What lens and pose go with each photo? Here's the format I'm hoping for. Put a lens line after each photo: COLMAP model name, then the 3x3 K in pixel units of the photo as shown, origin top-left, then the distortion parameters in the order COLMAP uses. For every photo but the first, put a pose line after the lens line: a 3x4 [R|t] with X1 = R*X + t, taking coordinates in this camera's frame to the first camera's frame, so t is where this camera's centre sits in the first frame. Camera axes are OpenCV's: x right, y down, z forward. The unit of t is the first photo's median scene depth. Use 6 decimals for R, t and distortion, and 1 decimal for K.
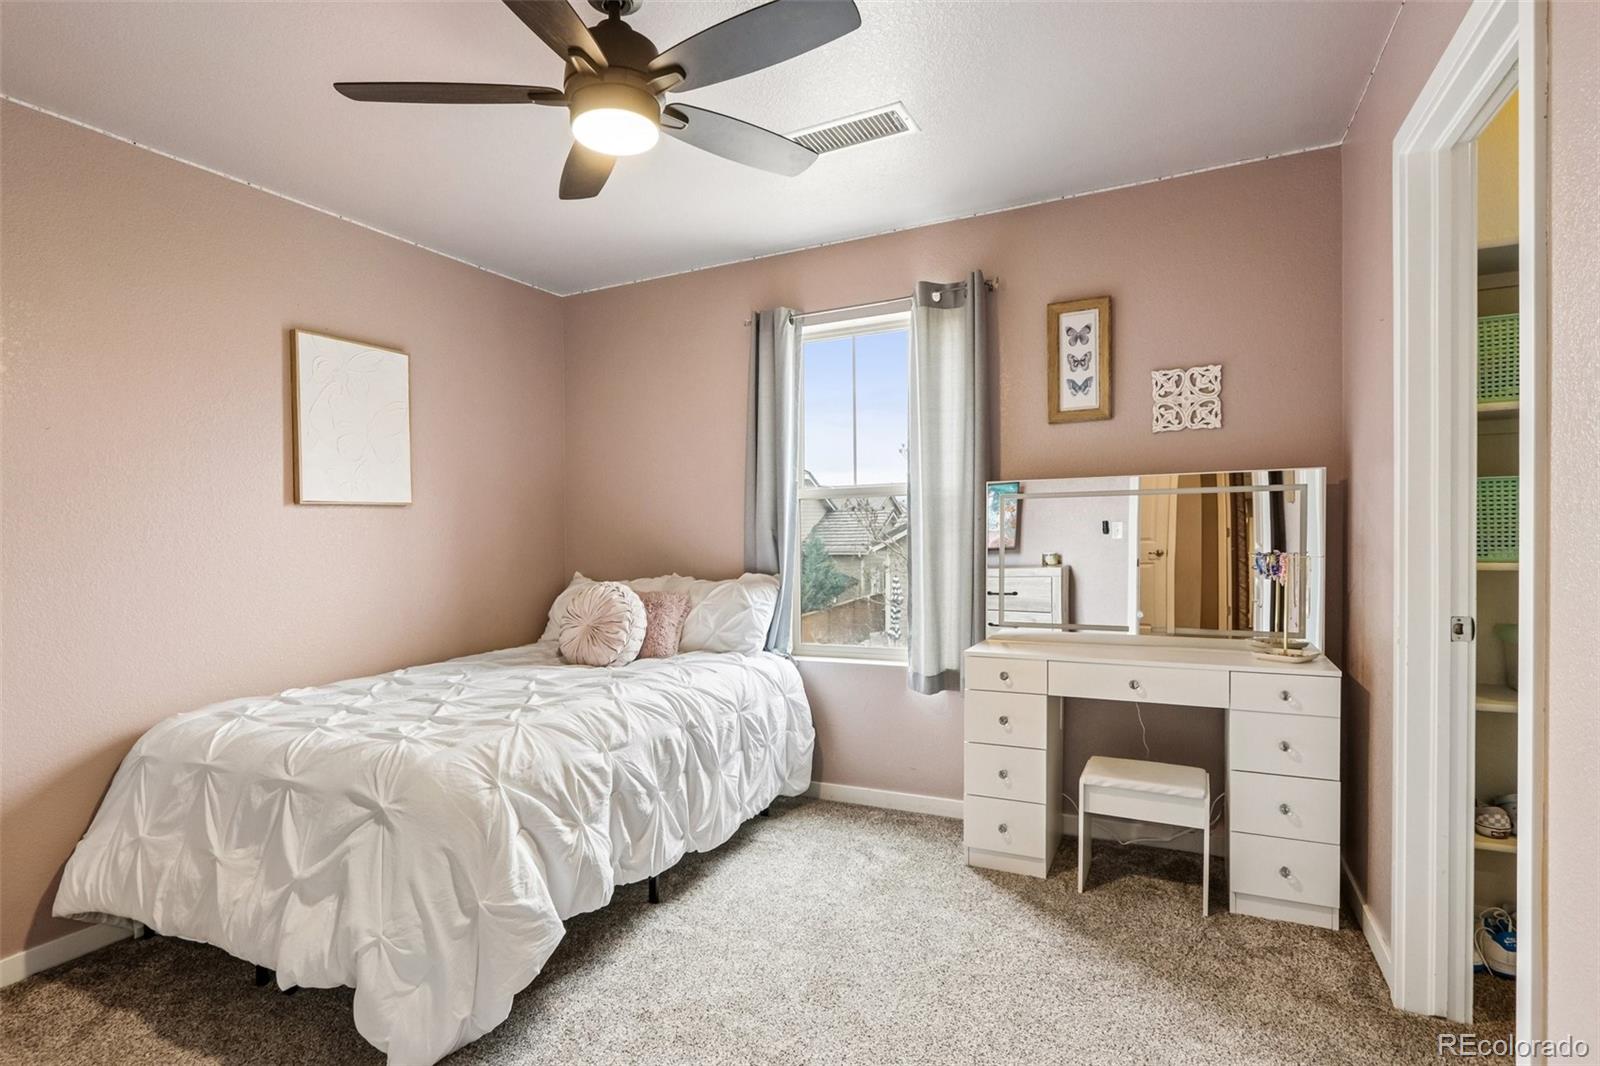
lens RADIAL K [[790.4, 0, 781.3], [0, 790.4, 524.3], [0, 0, 1]] dist [-0.003846, -0.000545]
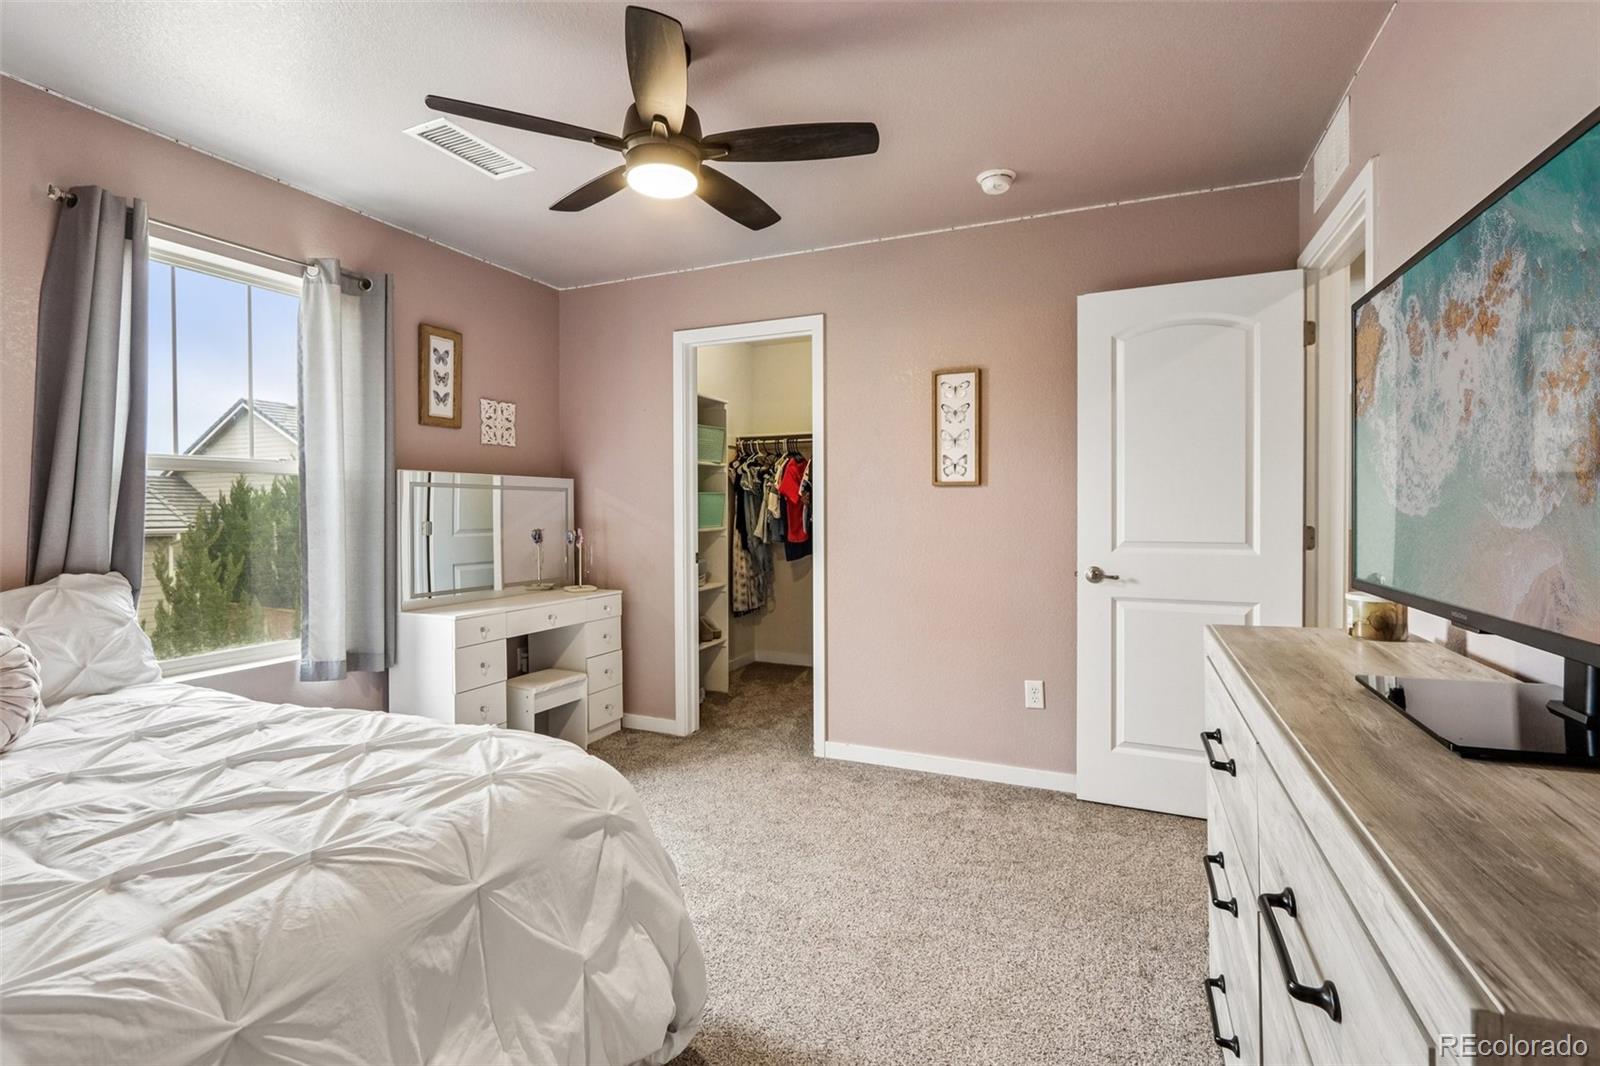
lens RADIAL K [[749.3, 0, 792.8], [0, 749.3, 500.7], [0, 0, 1]] dist [-0.004205, -0.000179]
pose [[-0.052618, 0.033132, 0.998065, -0.849589], [-0.001494, 0.999446, -0.033257, 0.024728], [-0.998614, -0.003241, -0.052539, 0.533341]]
